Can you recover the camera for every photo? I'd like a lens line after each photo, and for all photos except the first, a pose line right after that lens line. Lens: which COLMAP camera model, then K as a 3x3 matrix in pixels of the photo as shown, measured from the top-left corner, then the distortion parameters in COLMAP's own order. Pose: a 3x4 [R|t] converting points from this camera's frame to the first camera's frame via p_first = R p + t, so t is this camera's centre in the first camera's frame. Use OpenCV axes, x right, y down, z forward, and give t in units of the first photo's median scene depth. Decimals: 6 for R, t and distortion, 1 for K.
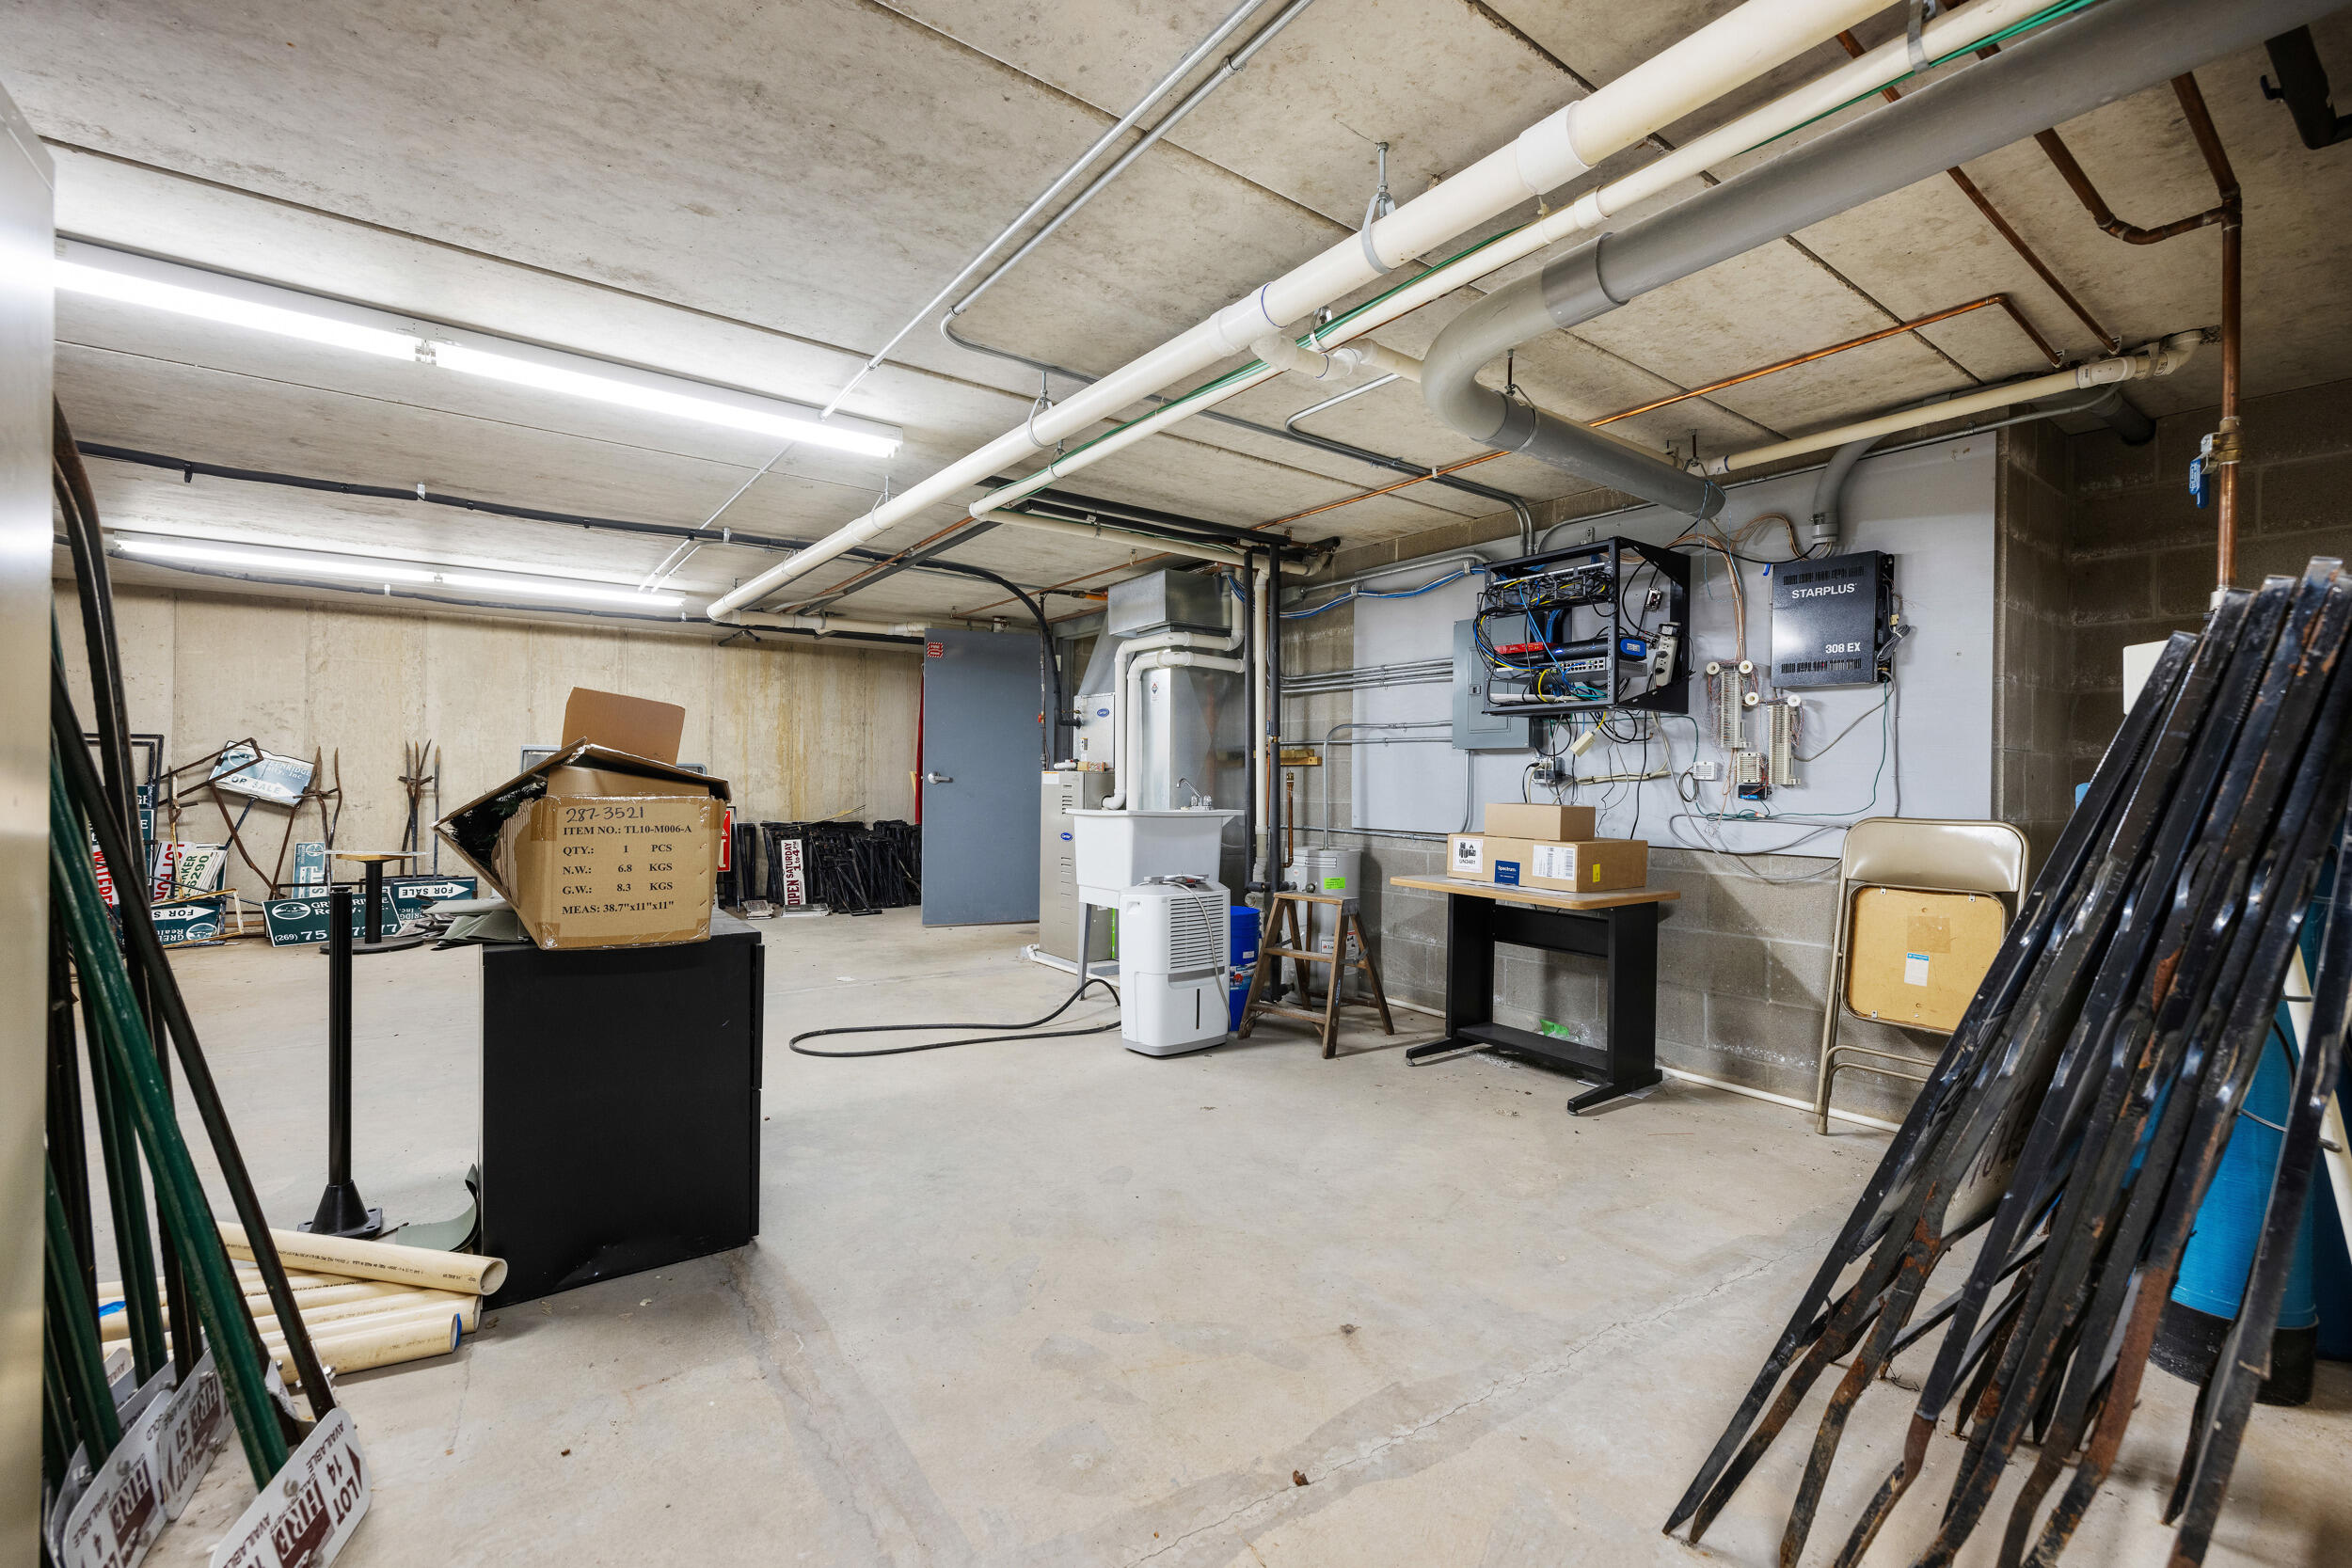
lens RADIAL K [[999.9, 0, 1181.9], [0, 999.9, 781.1], [0, 0, 1]] dist [-0.000010, 0.000642]
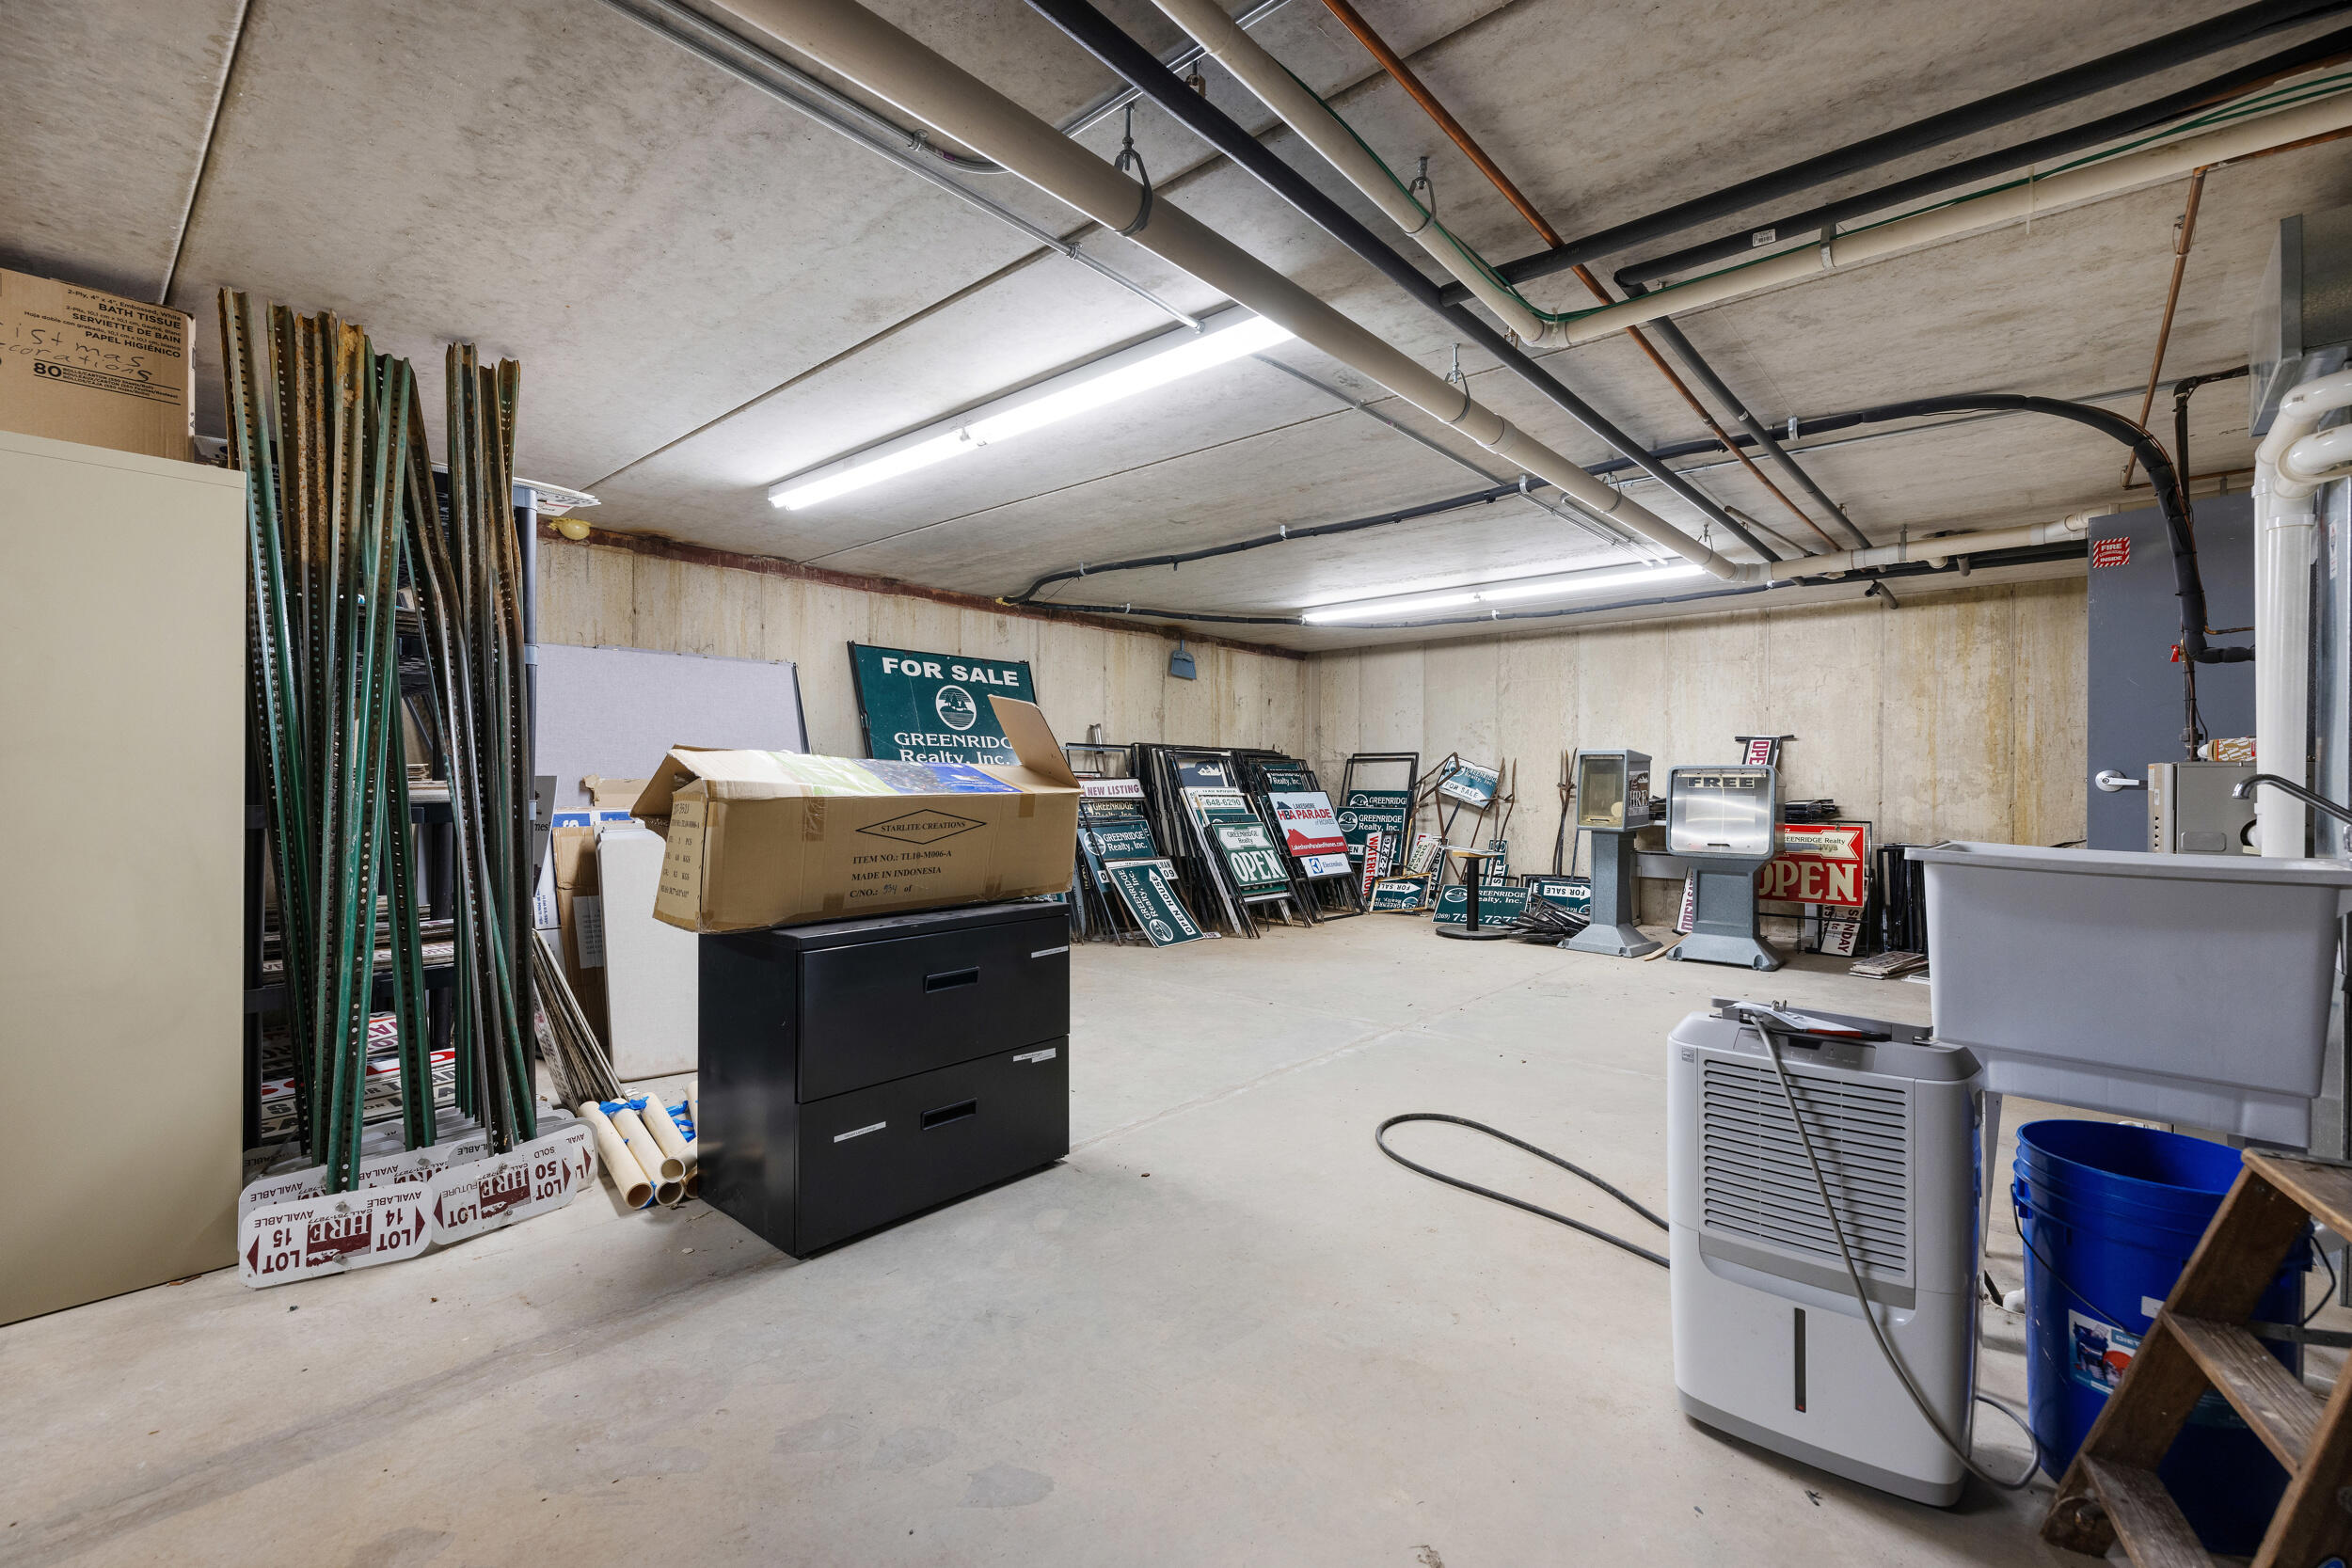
lens RADIAL K [[999.9, 0, 1181.9], [0, 999.9, 781.1], [0, 0, 1]] dist [-0.000010, 0.000642]
pose [[0.214665, -0.006785, -0.976664, 0.257974], [-0.002240, 0.999970, -0.007439, 0.003085], [0.976685, 0.003785, 0.214643, 0.502282]]
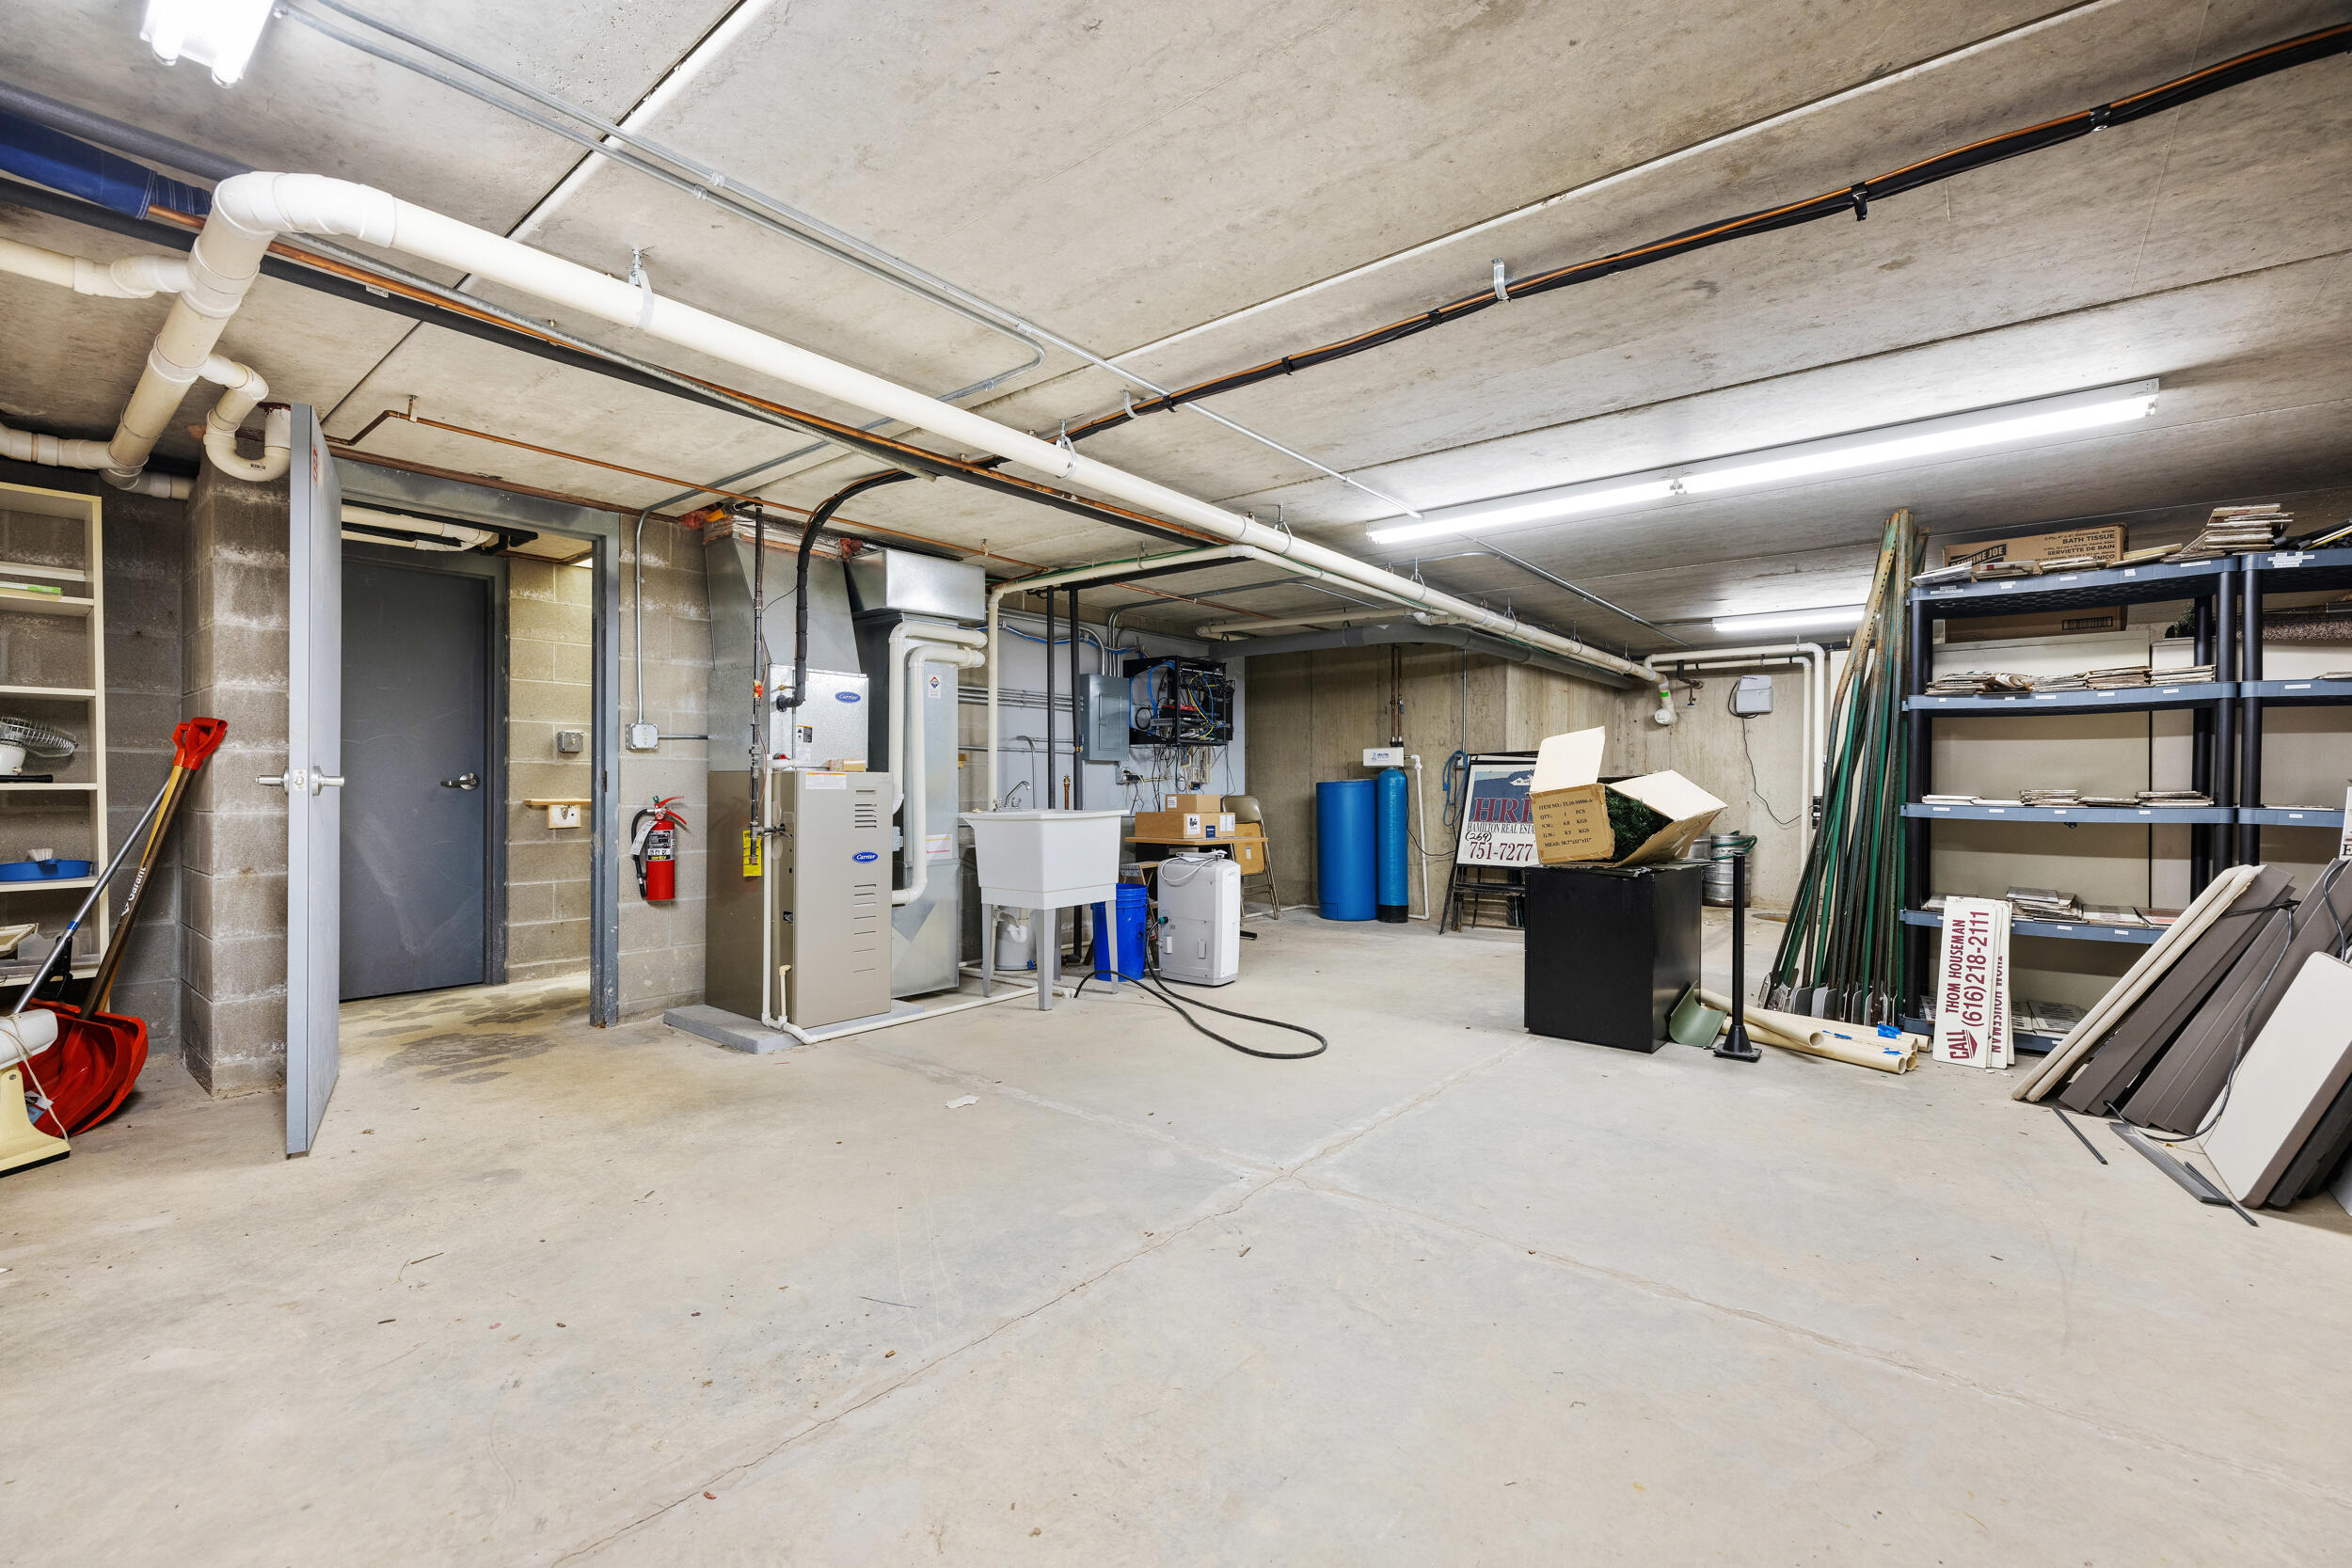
lens RADIAL K [[1000.9, 0, 1176.0], [0, 1000.9, 784.0], [0, 0, 1]] dist [0.000377, 0.000216]
pose [[-0.240607, -0.011658, 0.970553, -0.994594], [-0.004005, 0.999931, 0.011018, -0.010865], [-0.970614, -0.001236, -0.240637, 1.032270]]
